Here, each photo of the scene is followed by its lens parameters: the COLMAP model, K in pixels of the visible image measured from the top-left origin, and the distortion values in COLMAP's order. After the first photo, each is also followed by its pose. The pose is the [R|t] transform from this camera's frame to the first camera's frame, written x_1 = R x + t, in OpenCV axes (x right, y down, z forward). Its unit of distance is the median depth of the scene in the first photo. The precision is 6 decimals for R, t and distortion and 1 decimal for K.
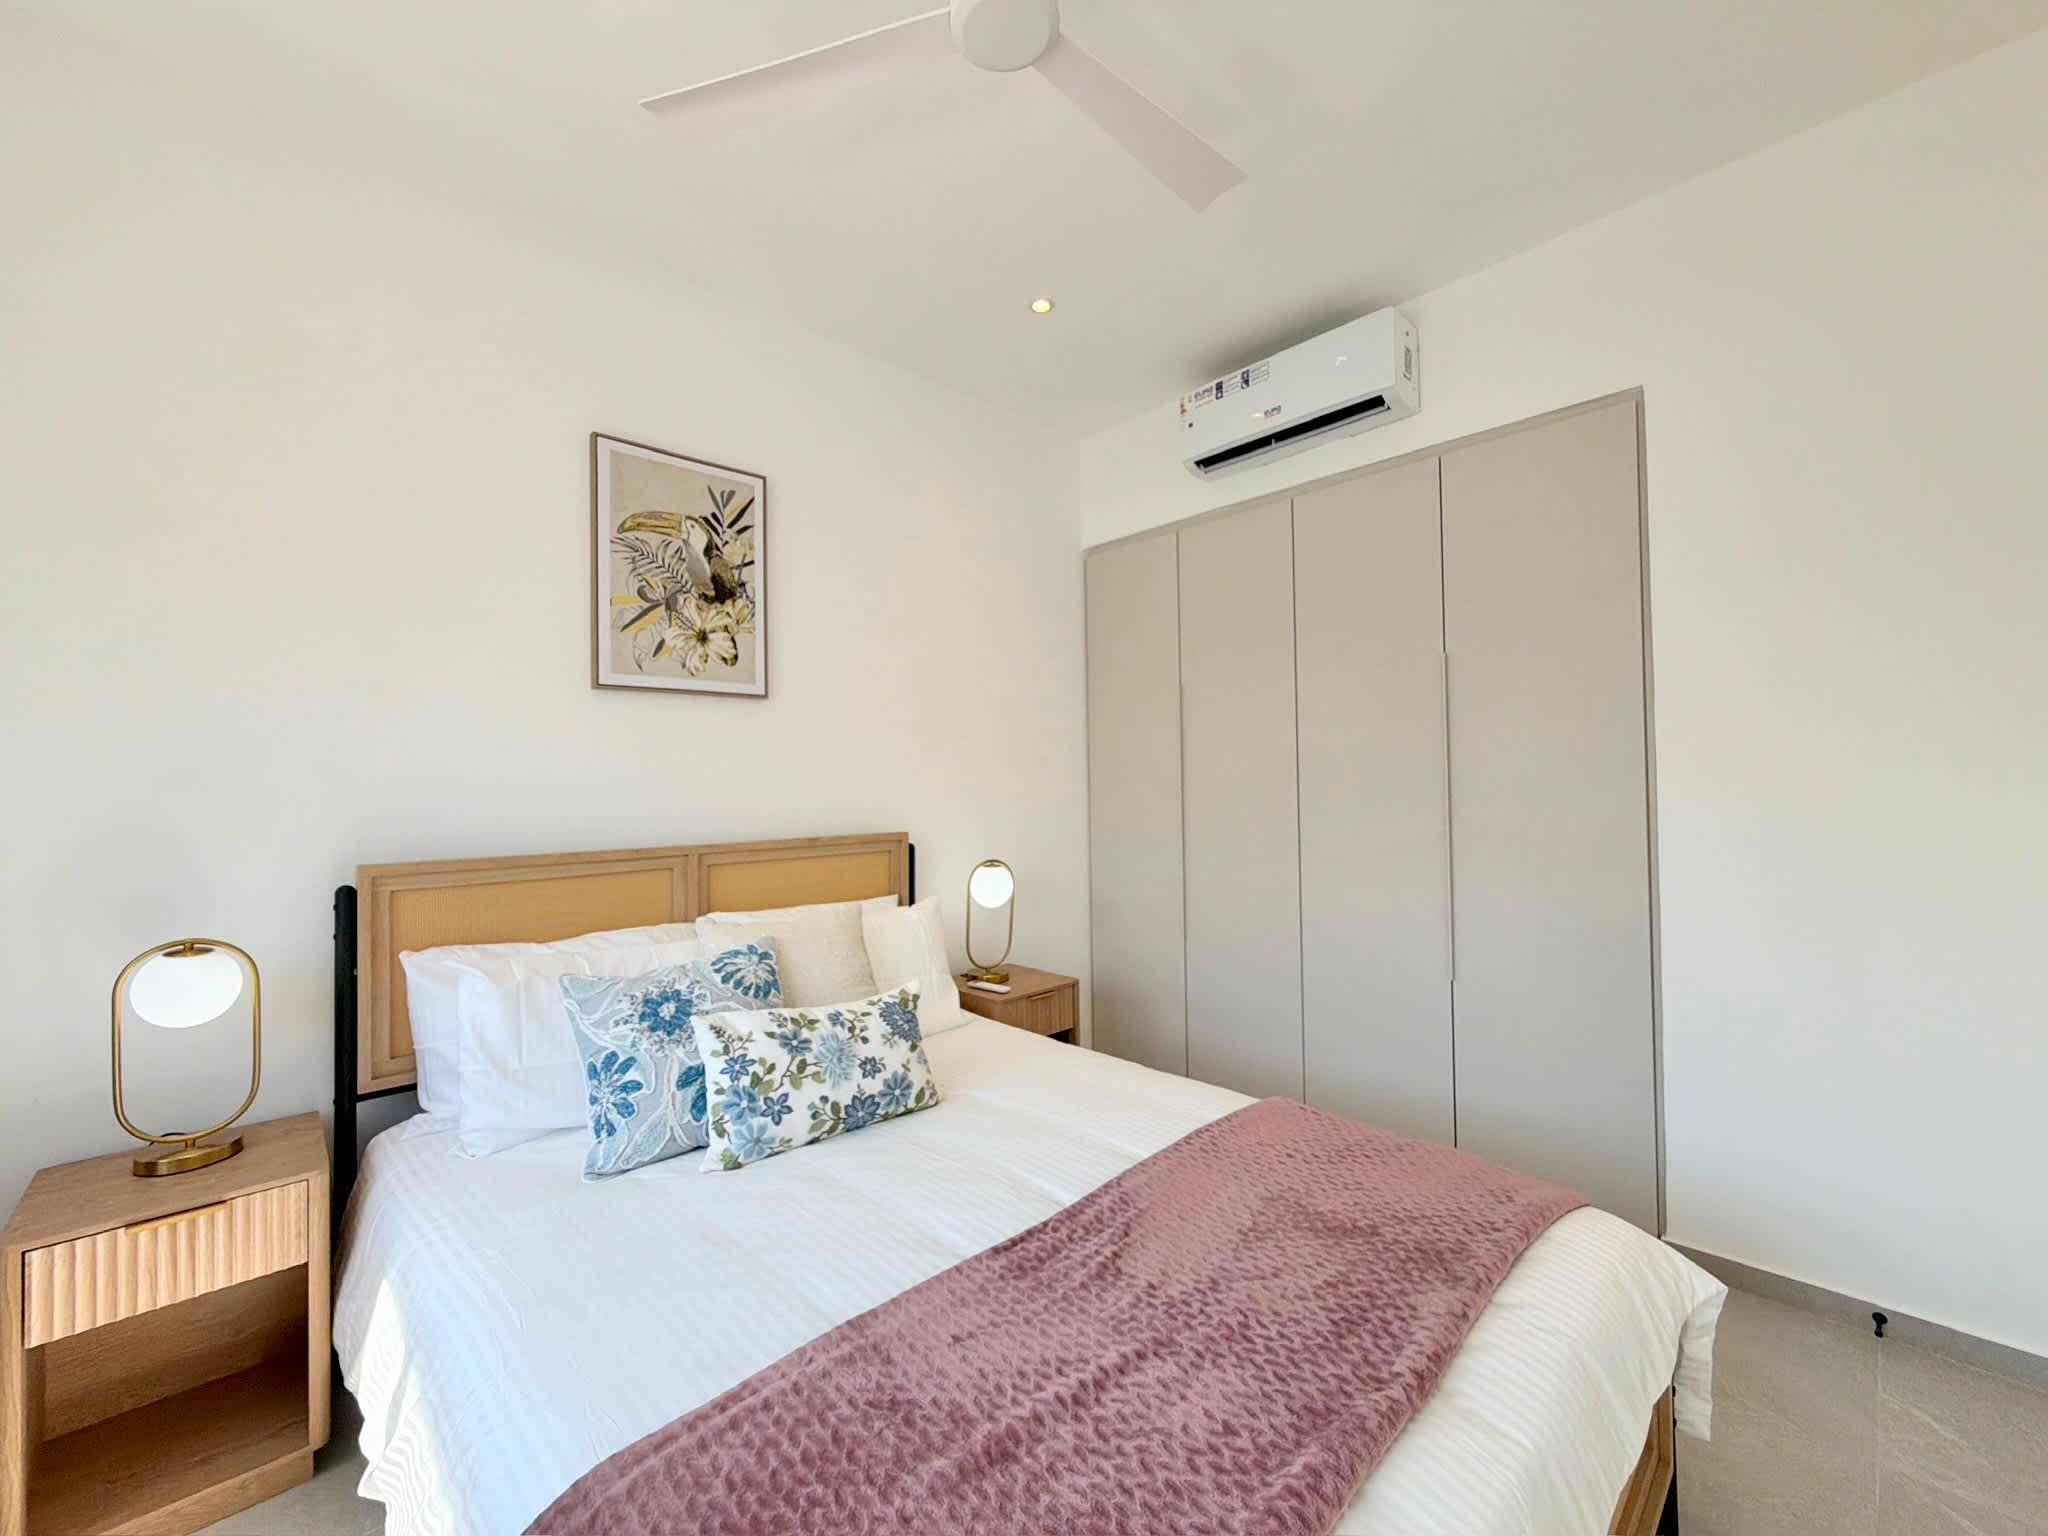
lens RADIAL K [[822.5, 0, 1029.9], [0, 822.5, 769.5], [0, 0, 1]] dist [-0.004140, 0.001595]
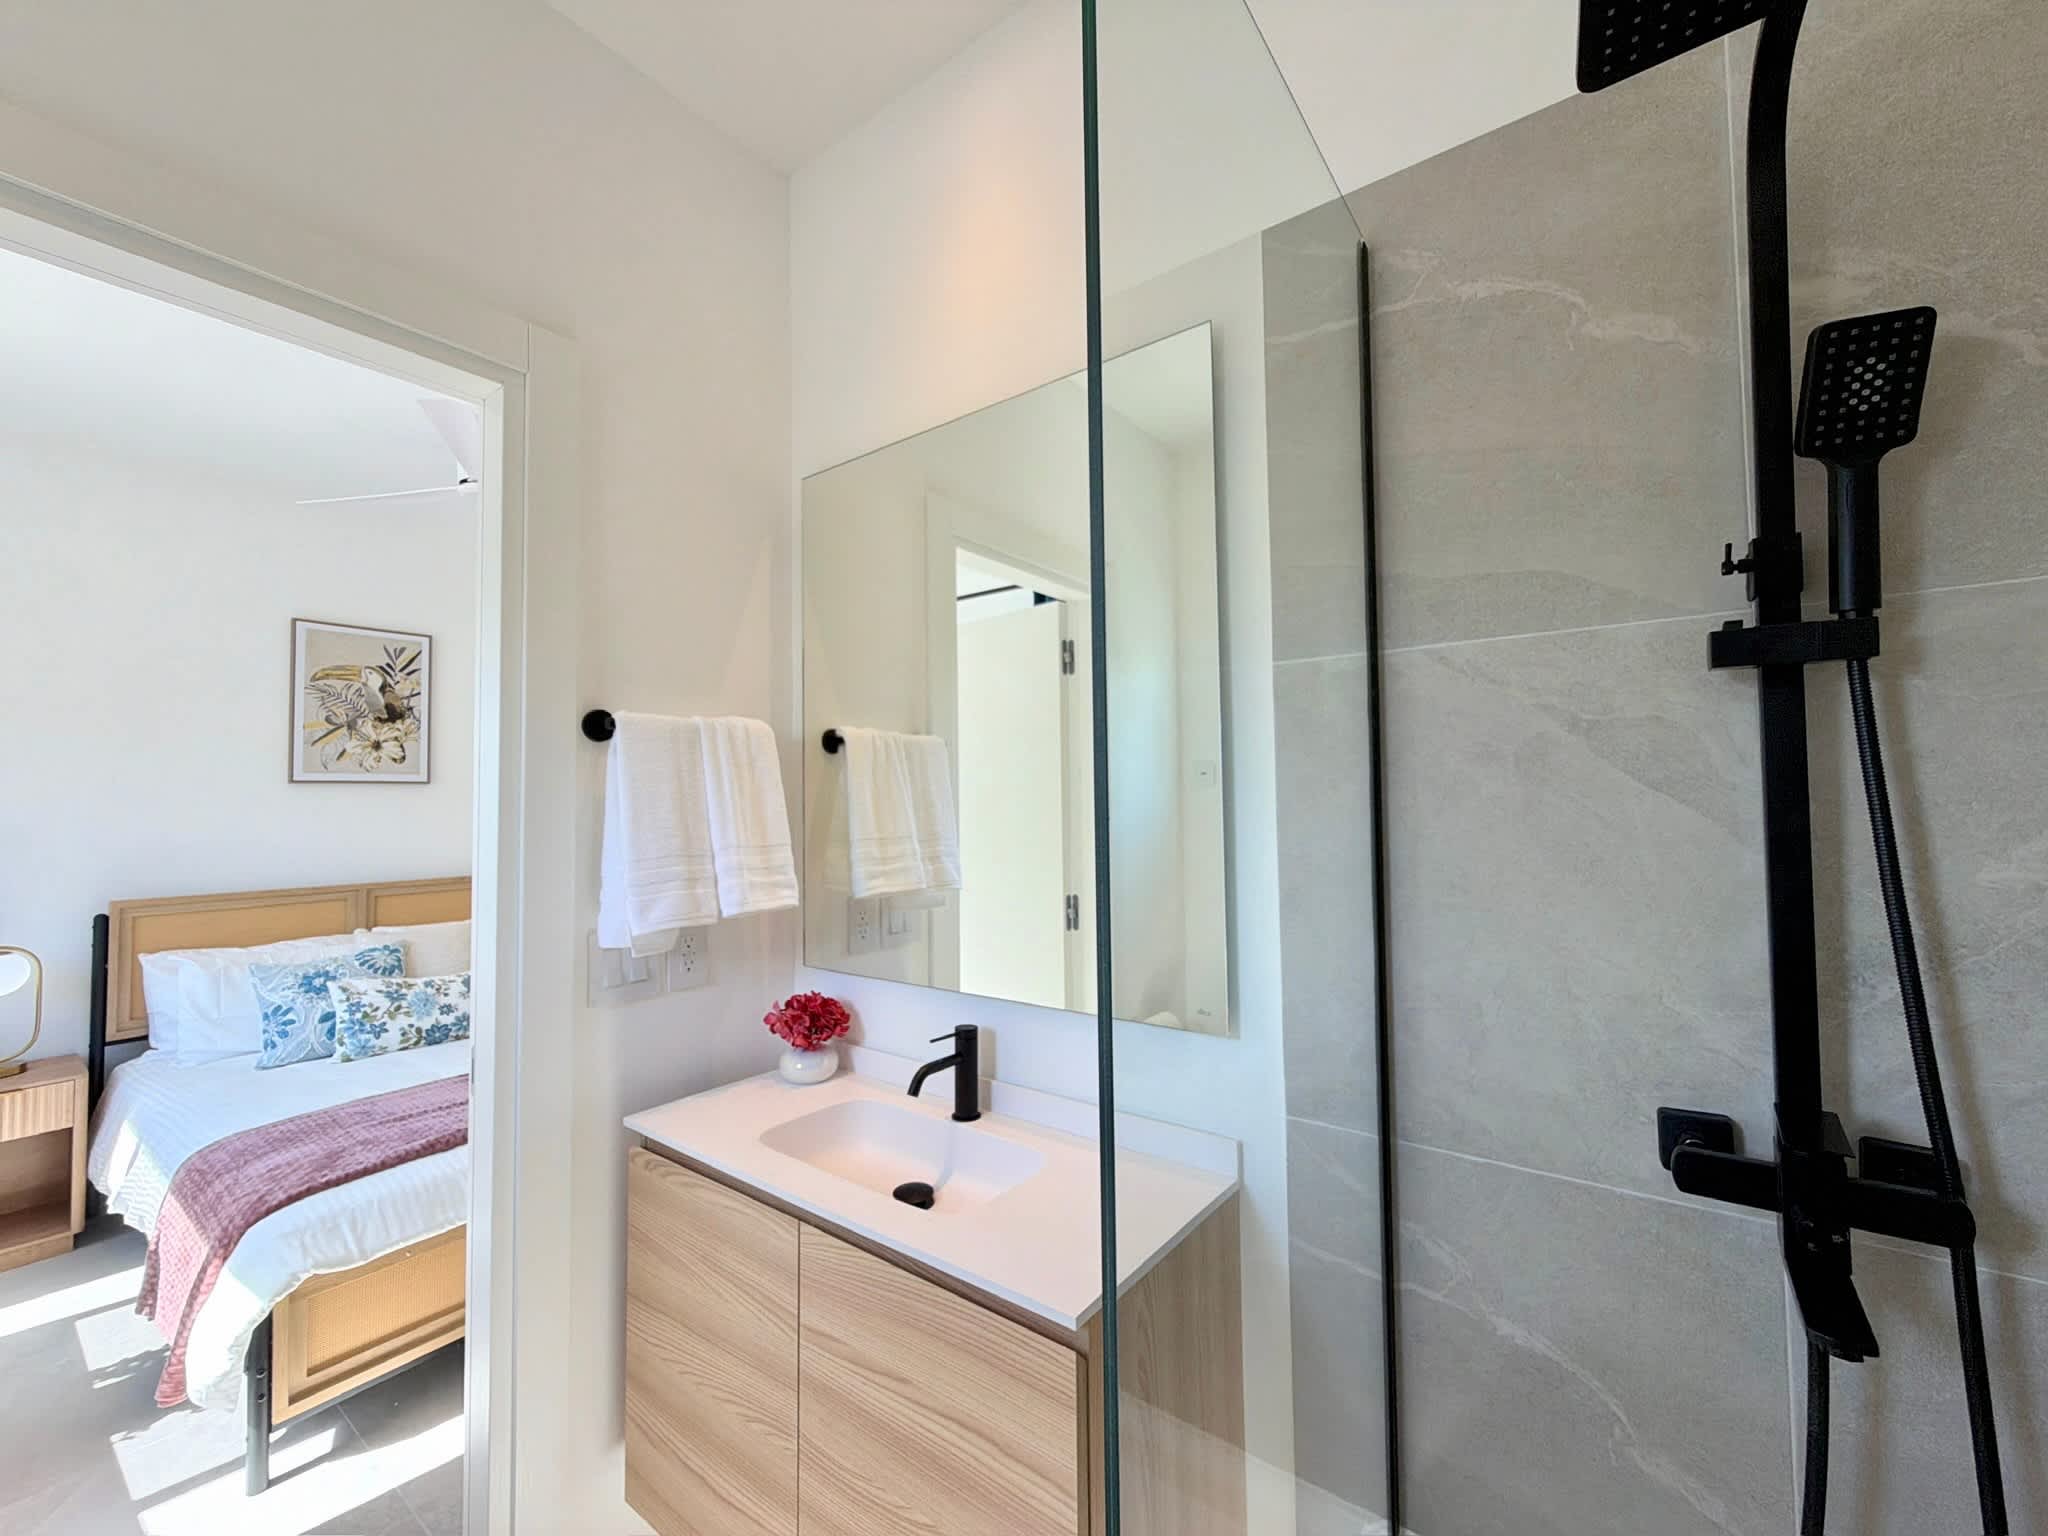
lens RADIAL K [[822.5, 0, 1032.4], [0, 822.5, 769.8], [0, 0, 1]] dist [-0.004140, 0.001595]
pose [[0.984768, 0.007365, 0.173719, 0.712844], [-0.003731, 0.999768, -0.021235, -0.118823], [-0.173835, 0.020264, 0.984566, -0.943212]]
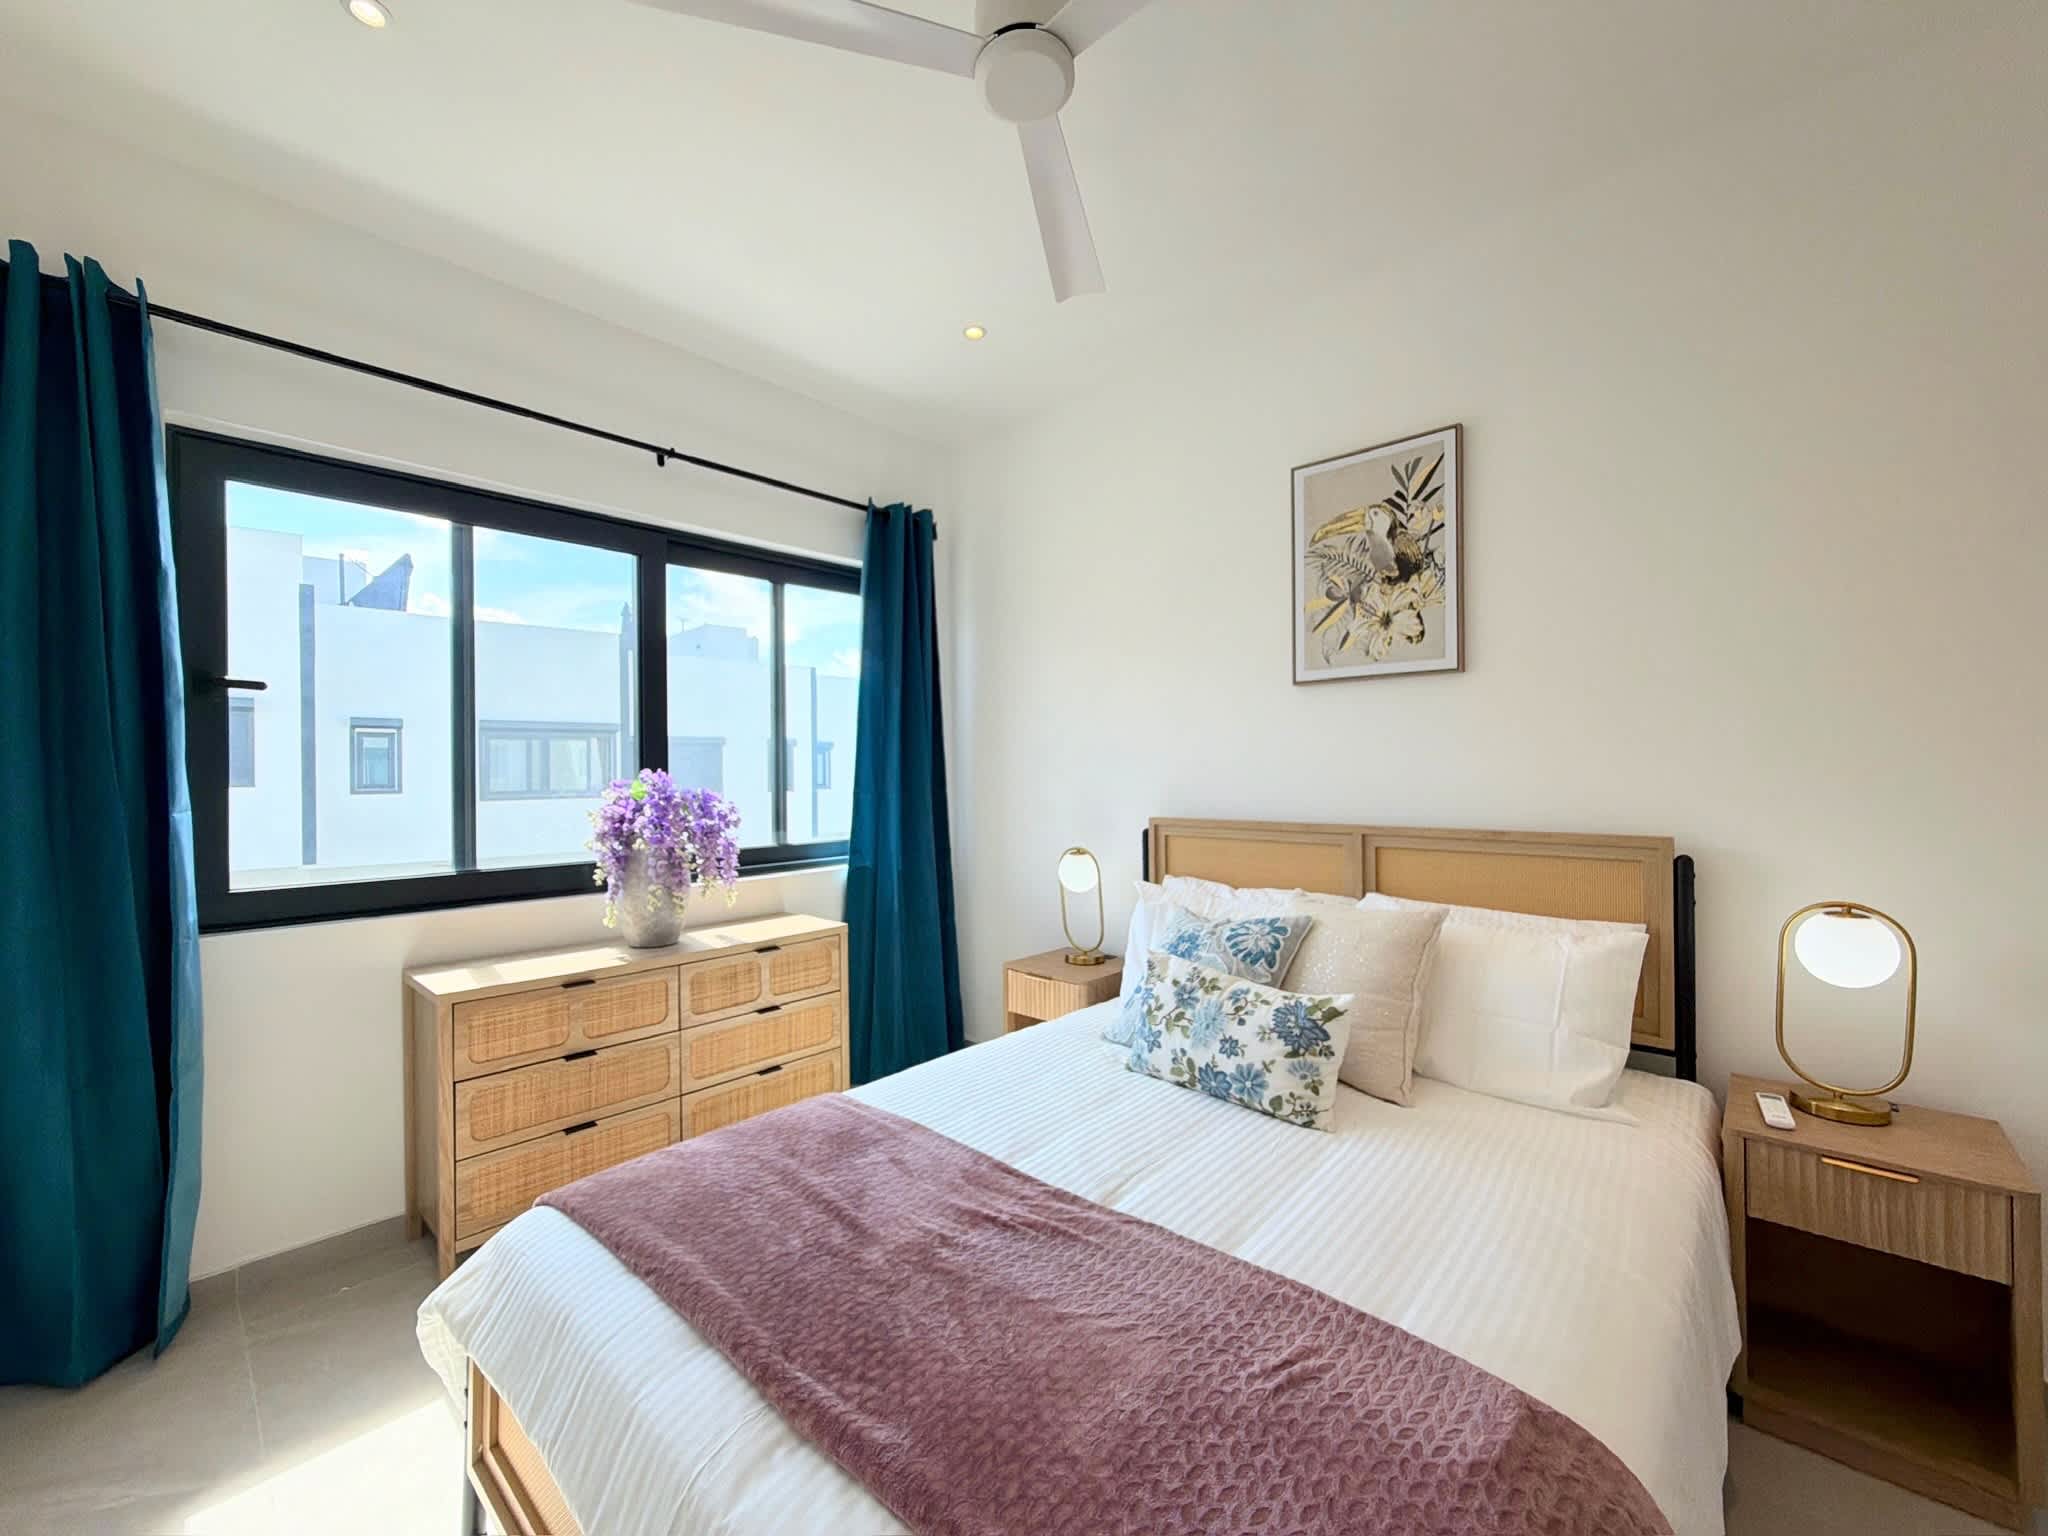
lens RADIAL K [[822.5, 0, 1025.4], [0, 822.5, 770.2], [0, 0, 1]] dist [-0.004140, 0.001595]
pose [[0.060959, 0.012628, -0.998060, 0.777753], [0.025034, 0.999586, 0.014177, -0.004576], [0.997826, -0.025850, 0.060618, 0.661530]]
